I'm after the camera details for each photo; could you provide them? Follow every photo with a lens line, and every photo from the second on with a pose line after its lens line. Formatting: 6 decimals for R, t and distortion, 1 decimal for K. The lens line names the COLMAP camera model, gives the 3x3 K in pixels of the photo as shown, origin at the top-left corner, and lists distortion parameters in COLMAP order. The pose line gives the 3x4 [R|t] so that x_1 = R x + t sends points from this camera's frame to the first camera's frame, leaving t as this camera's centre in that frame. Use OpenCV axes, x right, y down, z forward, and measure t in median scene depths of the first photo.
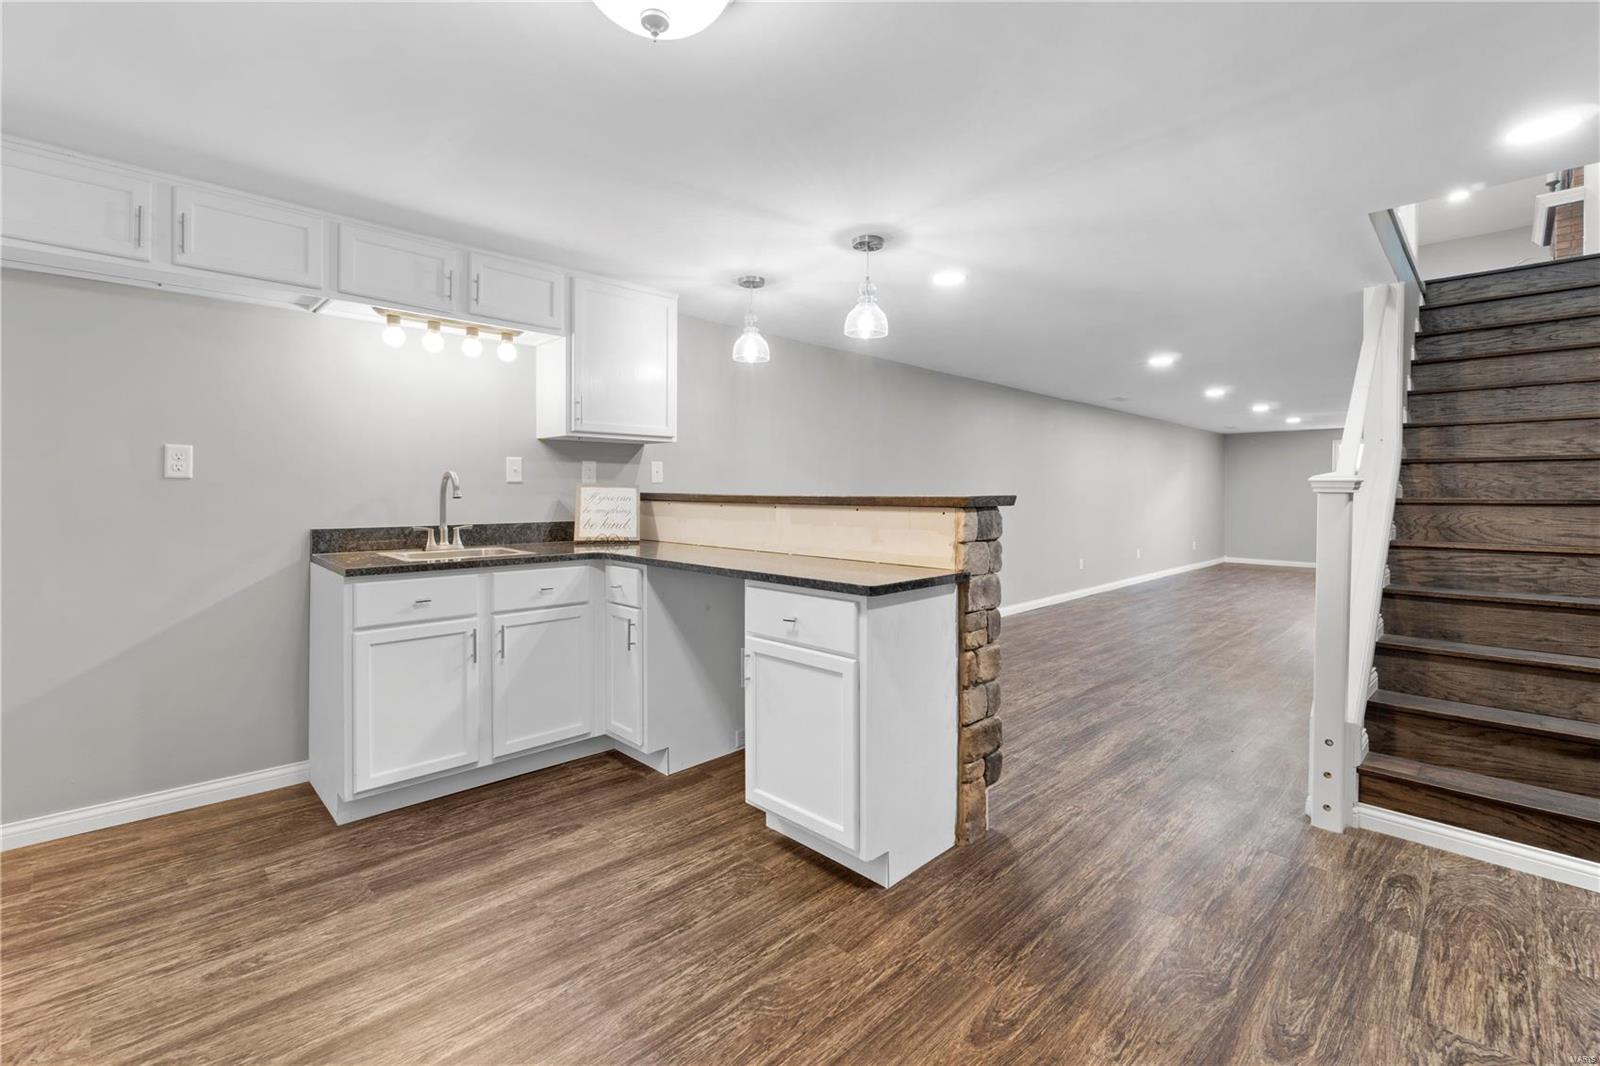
lens RADIAL K [[690.3, 0, 792.1], [0, 690.3, 491.9], [0, 0, 1]] dist [-0.005403, 0.000396]
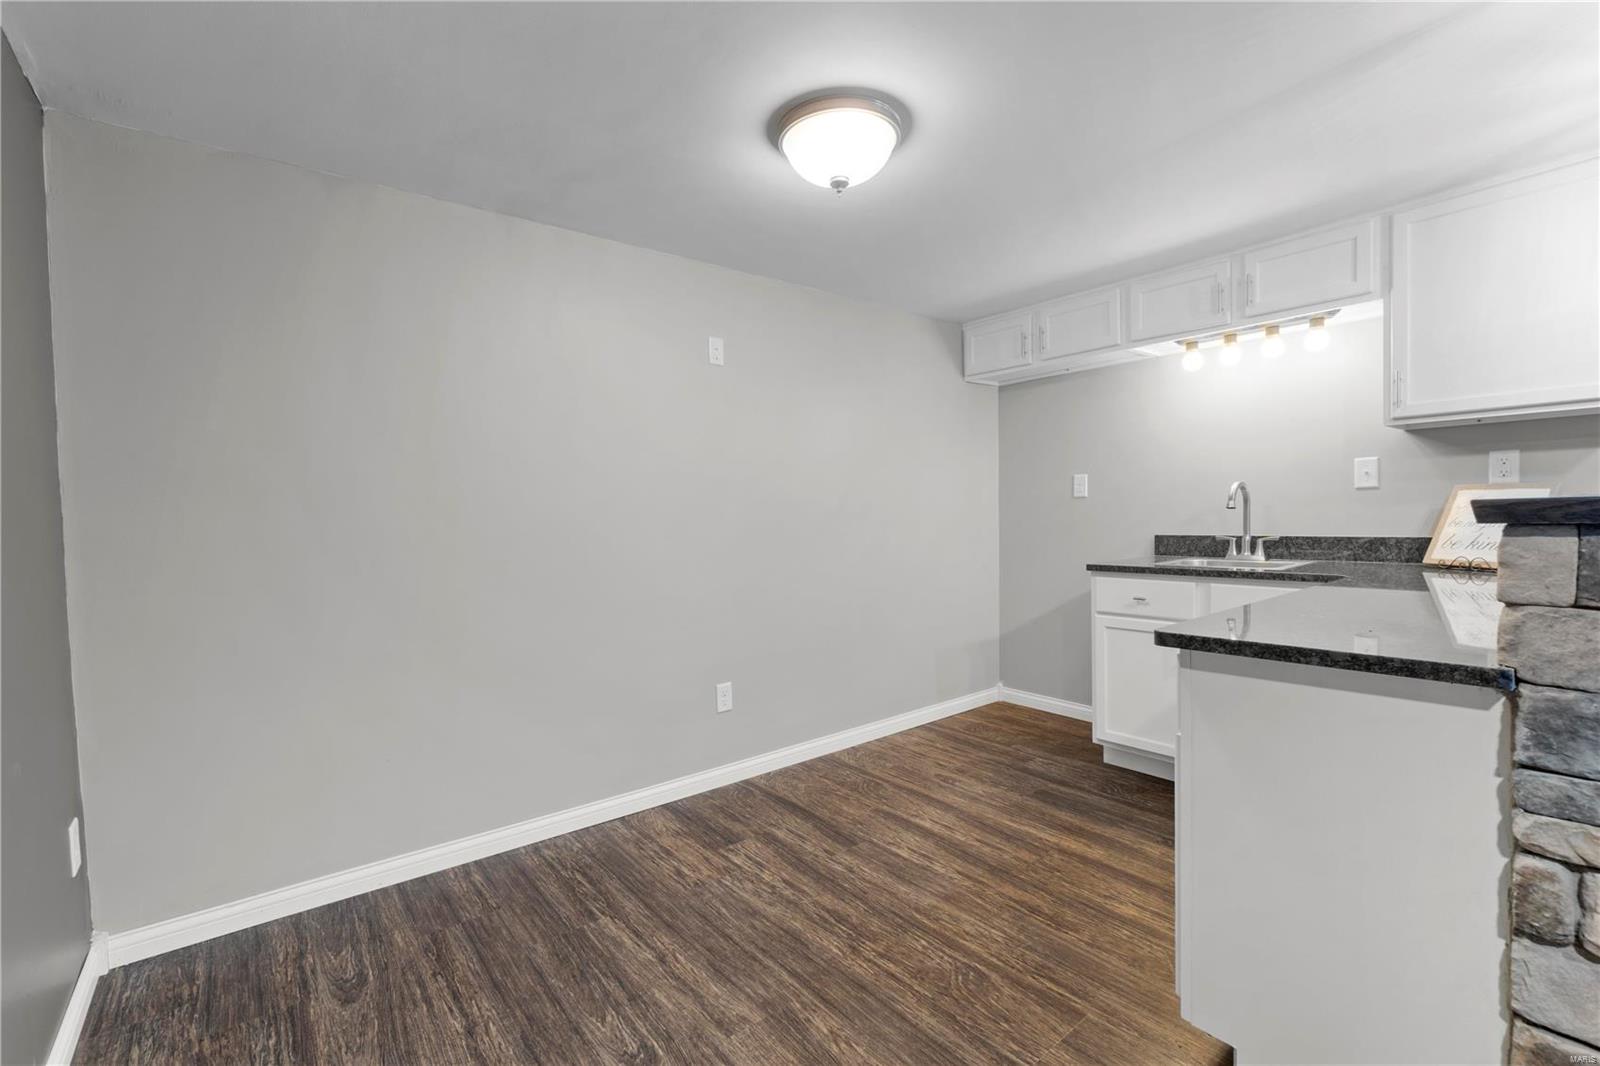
lens RADIAL K [[690.3, 0, 800.1], [0, 690.3, 536.8], [0, 0, 1]] dist [-0.005403, 0.000396]
pose [[-0.081532, 0.031859, -0.996161, 0.683707], [0.020957, 0.999323, 0.030245, 0.007949], [0.996450, -0.018411, -0.082145, 0.553165]]
